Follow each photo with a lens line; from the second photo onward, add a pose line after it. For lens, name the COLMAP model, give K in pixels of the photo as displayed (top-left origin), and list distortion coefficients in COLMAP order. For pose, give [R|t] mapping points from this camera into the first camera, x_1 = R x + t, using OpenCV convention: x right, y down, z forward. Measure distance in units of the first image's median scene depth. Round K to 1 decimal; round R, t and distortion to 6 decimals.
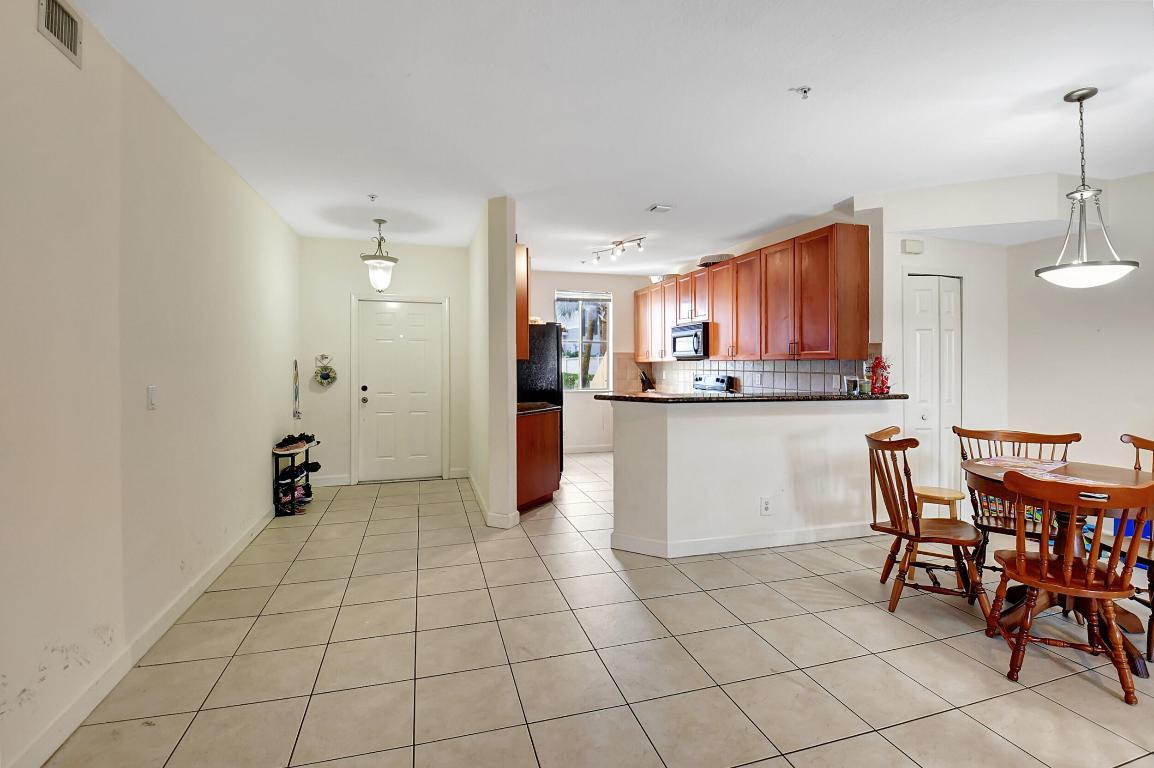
lens RADIAL K [[513.6, 0, 575.9], [0, 513.6, 400.3], [0, 0, 1]] dist [0.022819, -0.026828]
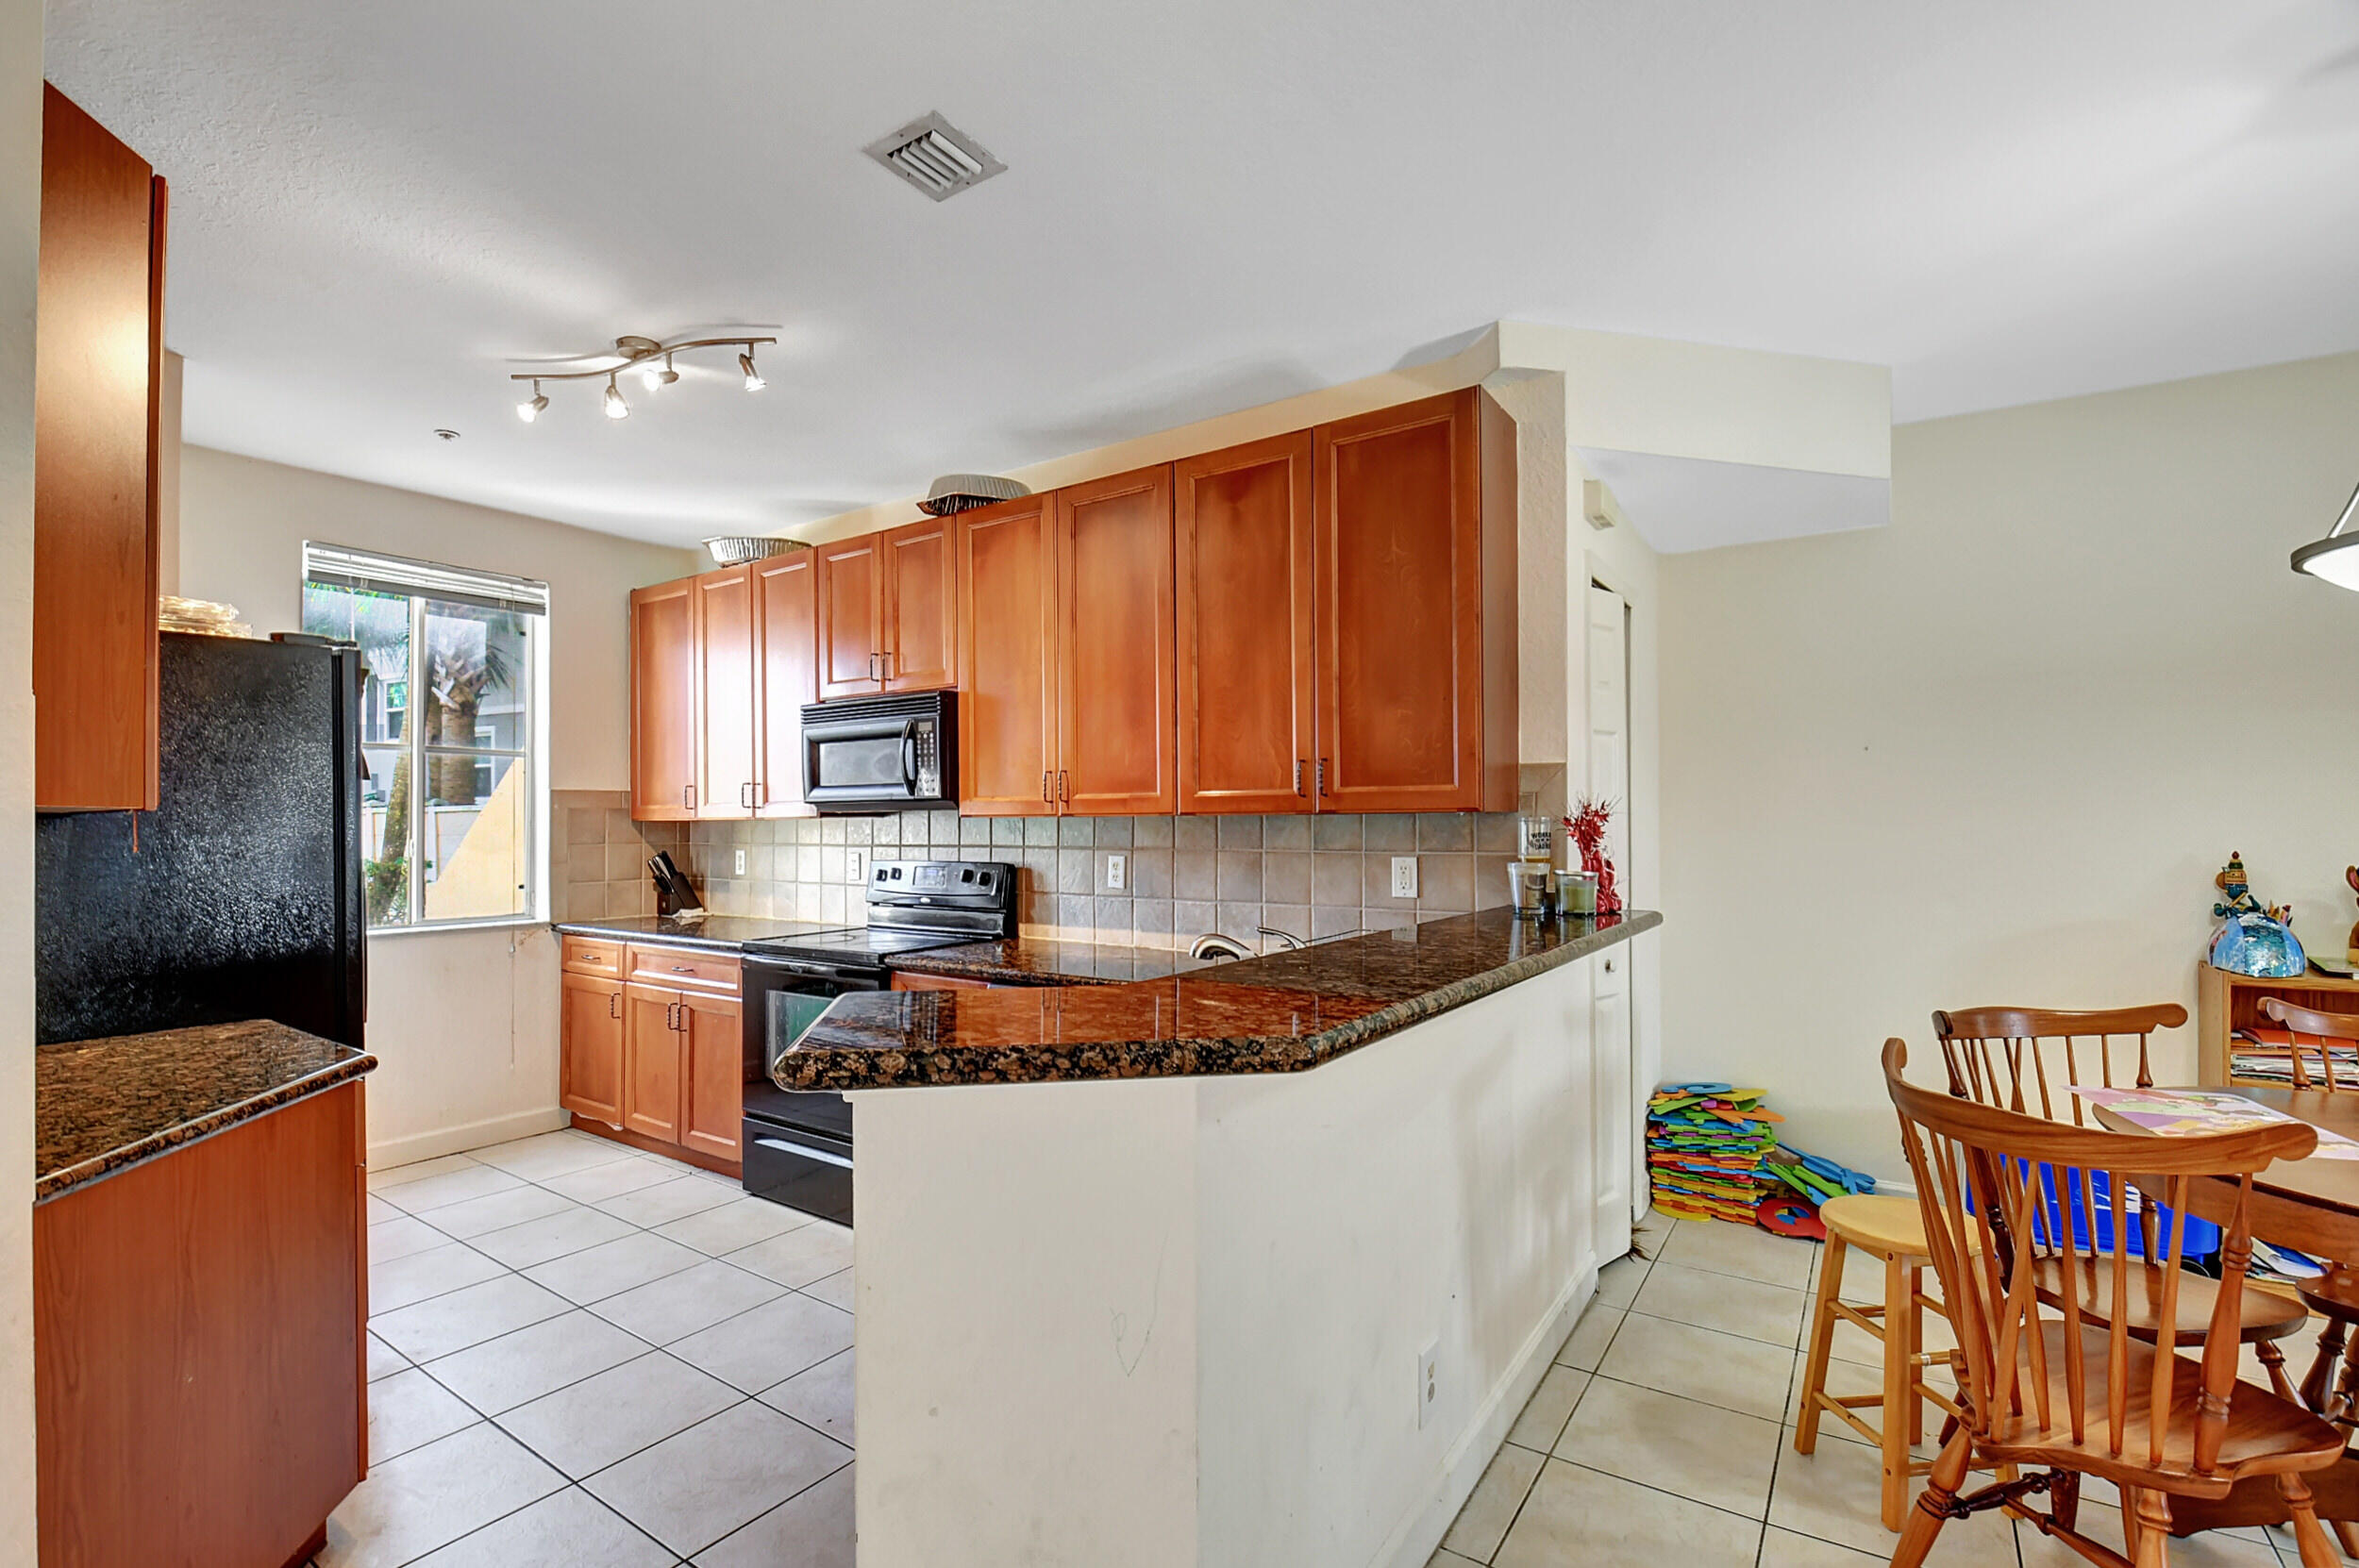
lens RADIAL K [[1049.8, 0, 1177.3], [0, 1049.8, 817.3], [0, 0, 1]] dist [0.022819, -0.026828]
pose [[0.778449, -0.000293, 0.627707, -0.034591], [0.049627, 0.996899, -0.061078, -0.030049], [-0.625742, 0.078697, 0.776050, 0.411088]]
